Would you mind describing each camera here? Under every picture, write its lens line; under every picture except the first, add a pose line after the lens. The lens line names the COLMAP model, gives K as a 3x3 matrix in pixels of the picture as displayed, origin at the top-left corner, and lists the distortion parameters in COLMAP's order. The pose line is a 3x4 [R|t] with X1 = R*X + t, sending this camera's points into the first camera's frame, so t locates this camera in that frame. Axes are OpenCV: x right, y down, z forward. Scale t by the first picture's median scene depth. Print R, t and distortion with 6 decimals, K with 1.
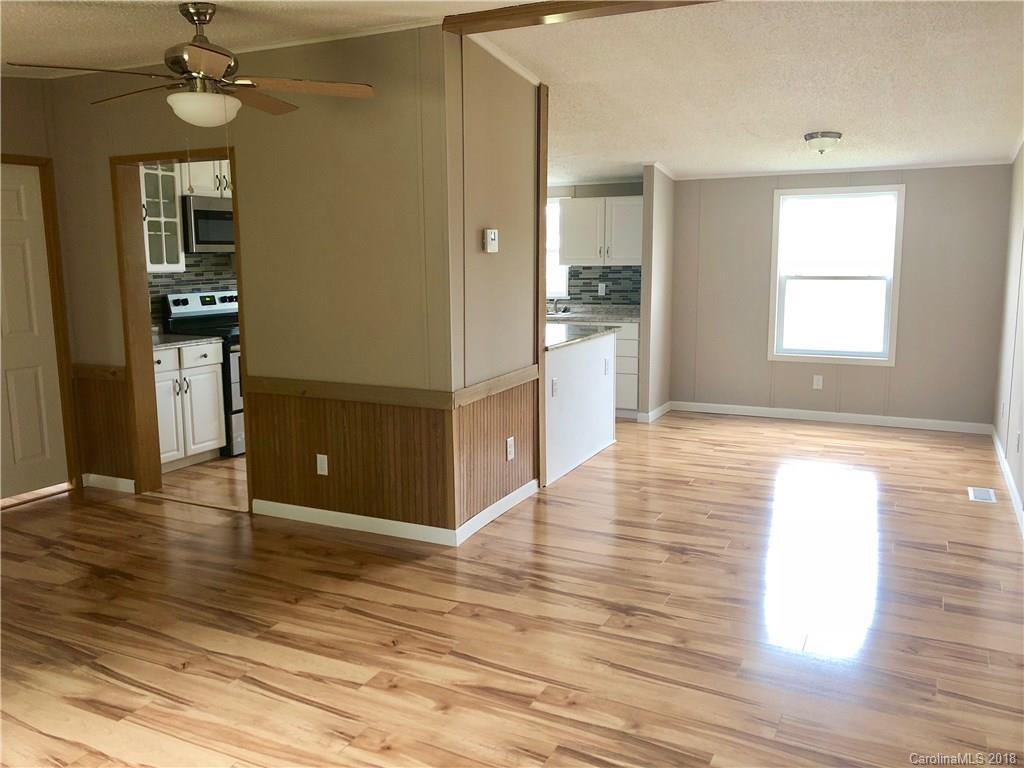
lens RADIAL K [[841.0, 0, 515.6], [0, 841.0, 384.6], [0, 0, 1]] dist [0.042924, -0.014393]
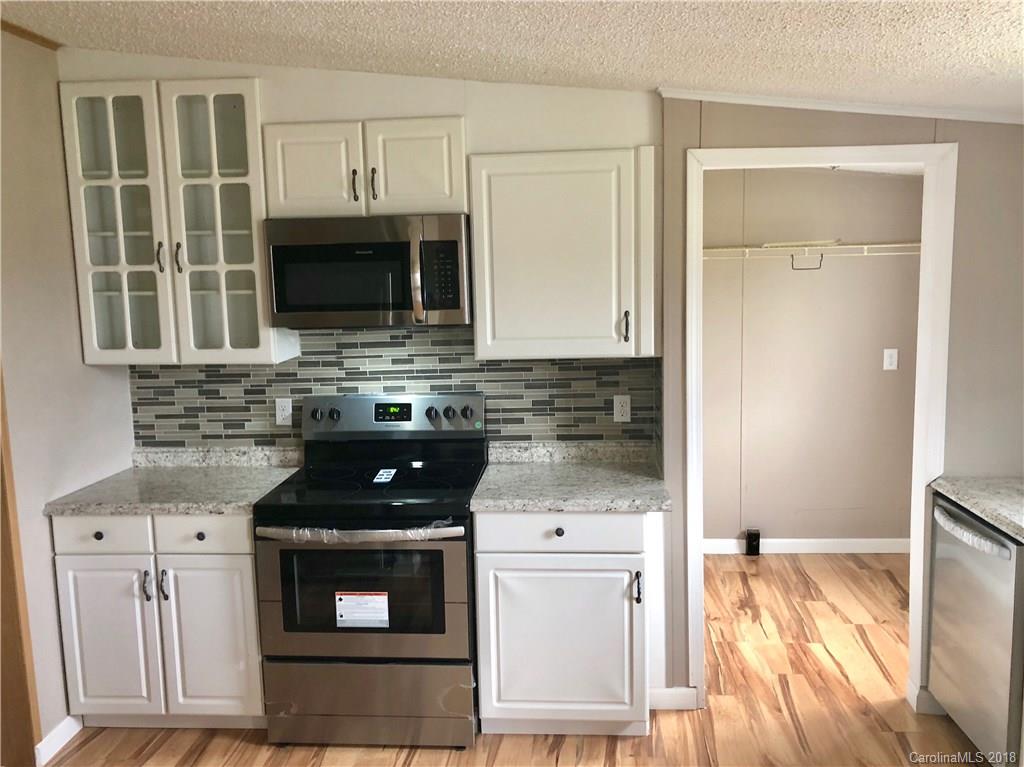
lens RADIAL K [[841.0, 0, 512.1], [0, 841.0, 382.4], [0, 0, 1]] dist [0.042924, -0.014393]
pose [[0.392027, 0.120206, -0.912067, 0.210164], [-0.125105, 0.989182, 0.076597, -0.255051], [0.911408, 0.084076, 0.402824, 1.308488]]
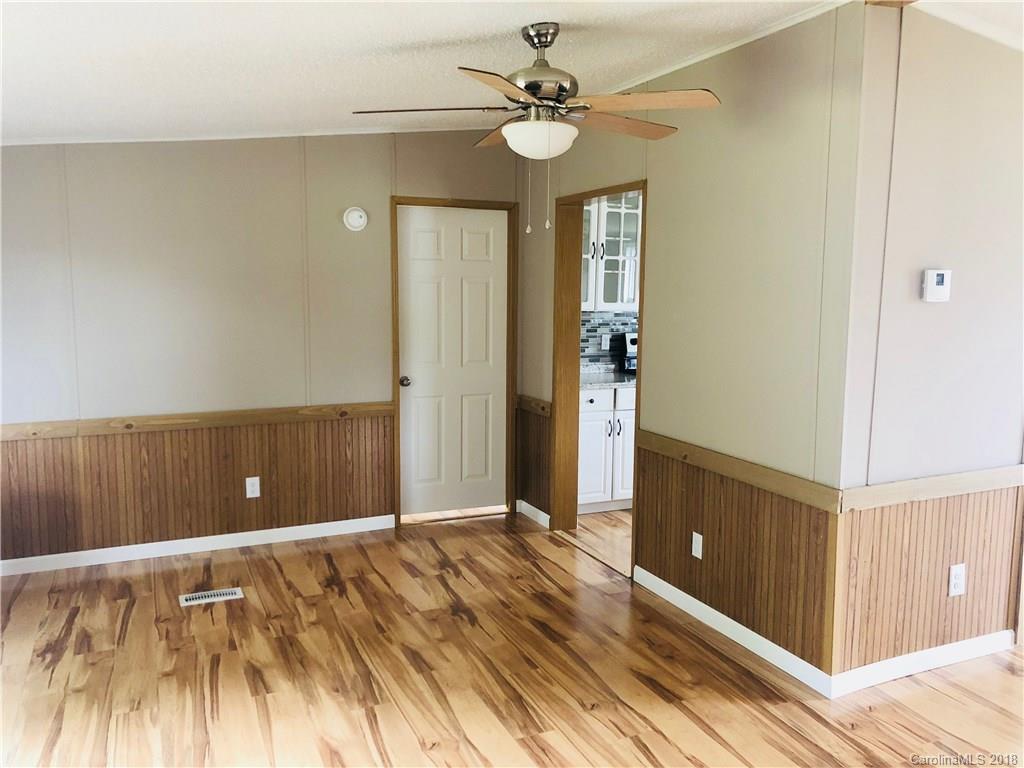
lens RADIAL K [[841.0, 0, 511.8], [0, 841.0, 382.1], [0, 0, 1]] dist [0.042924, -0.014393]
pose [[0.777808, 0.093399, -0.621524, 0.146172], [-0.119607, 0.992821, -0.000488, -0.047851], [0.617017, 0.074718, 0.783395, 0.221755]]
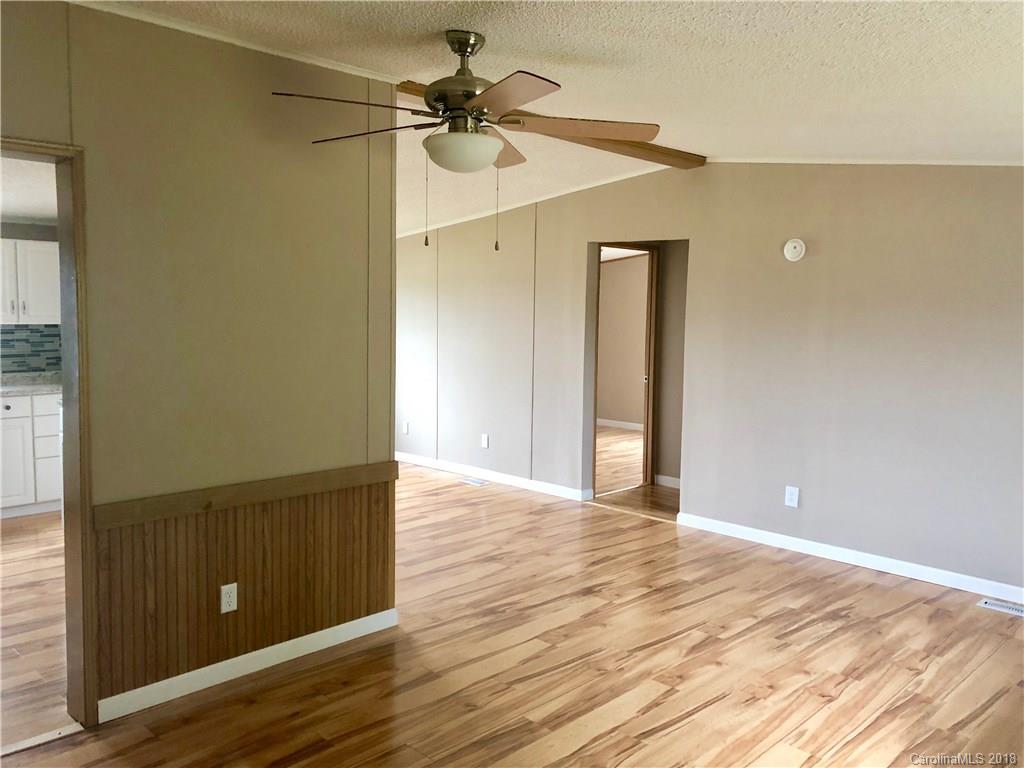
lens RADIAL K [[841.0, 0, 528.9], [0, 841.0, 374.3], [0, 0, 1]] dist [0.042924, -0.014393]
pose [[0.295089, -0.066162, 0.953176, -0.897890], [0.134137, 0.990589, 0.027232, -0.089922], [-0.946007, 0.119820, 0.301187, 0.531654]]
